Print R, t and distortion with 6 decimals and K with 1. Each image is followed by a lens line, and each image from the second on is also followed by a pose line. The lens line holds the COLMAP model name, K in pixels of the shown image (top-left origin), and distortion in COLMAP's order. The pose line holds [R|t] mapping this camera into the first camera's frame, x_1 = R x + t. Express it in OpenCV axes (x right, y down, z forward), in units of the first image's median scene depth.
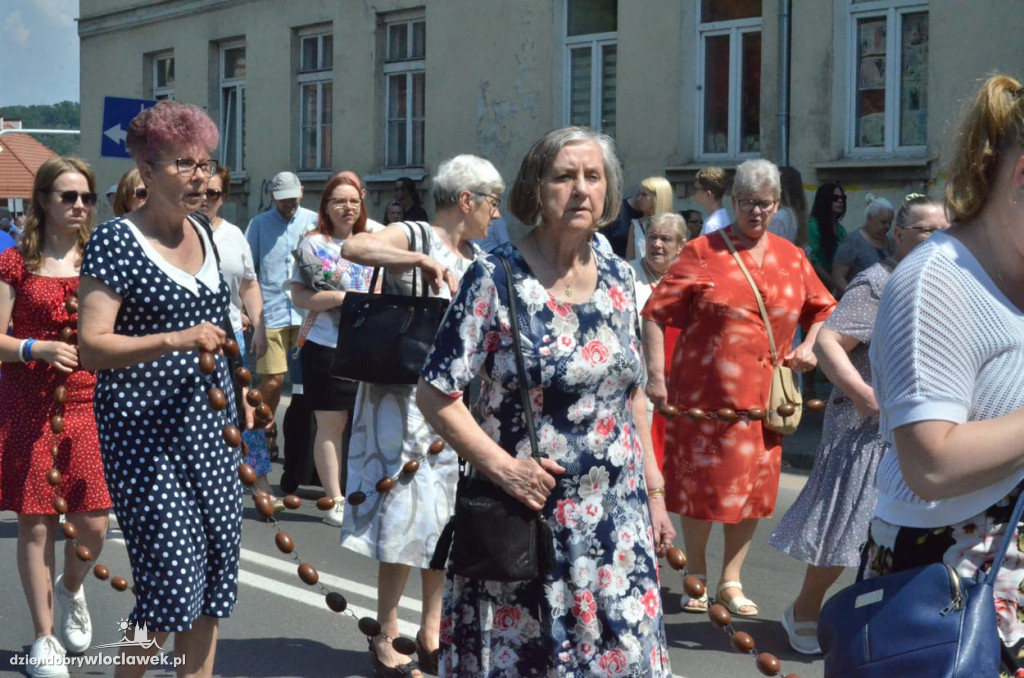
lens RADIAL K [[2283.3, 0, 527.4], [0, 2283.3, 370.5], [0, 0, 1]] dist [0.000275, 0.138635]
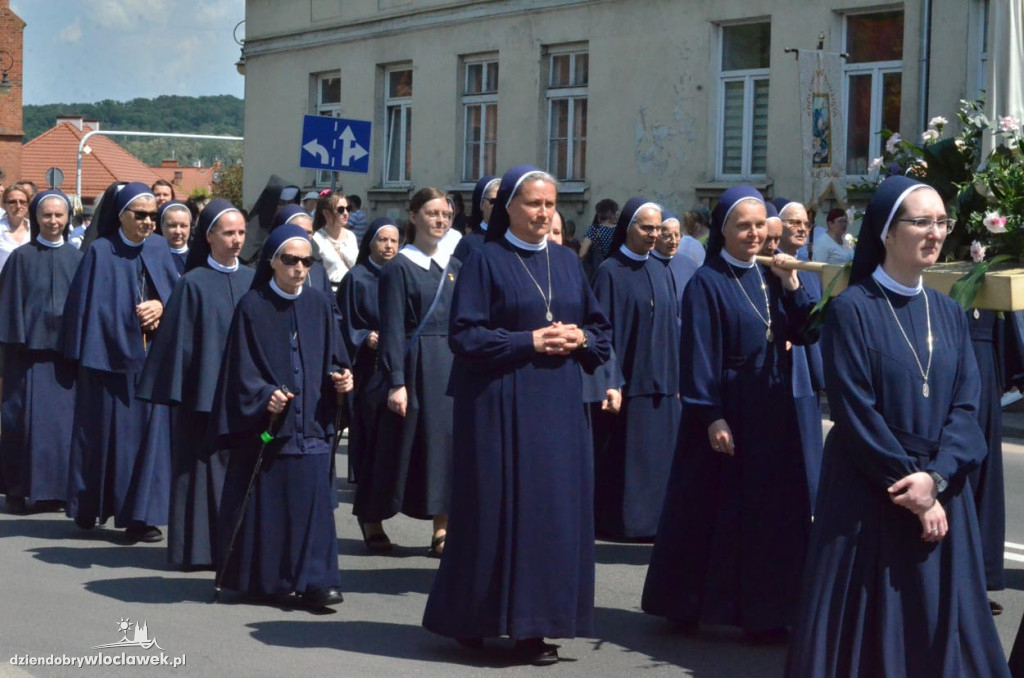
lens RADIAL K [[2306.0, 0, 512.6], [0, 2306.0, 343.0], [0, 0, 1]] dist [-0.000589, 0.040983]
pose [[0.999666, 0.017005, -0.019456, -0.056270], [-0.017288, 0.999746, -0.014456, 0.008756], [0.019206, 0.014788, 0.999706, -0.146897]]
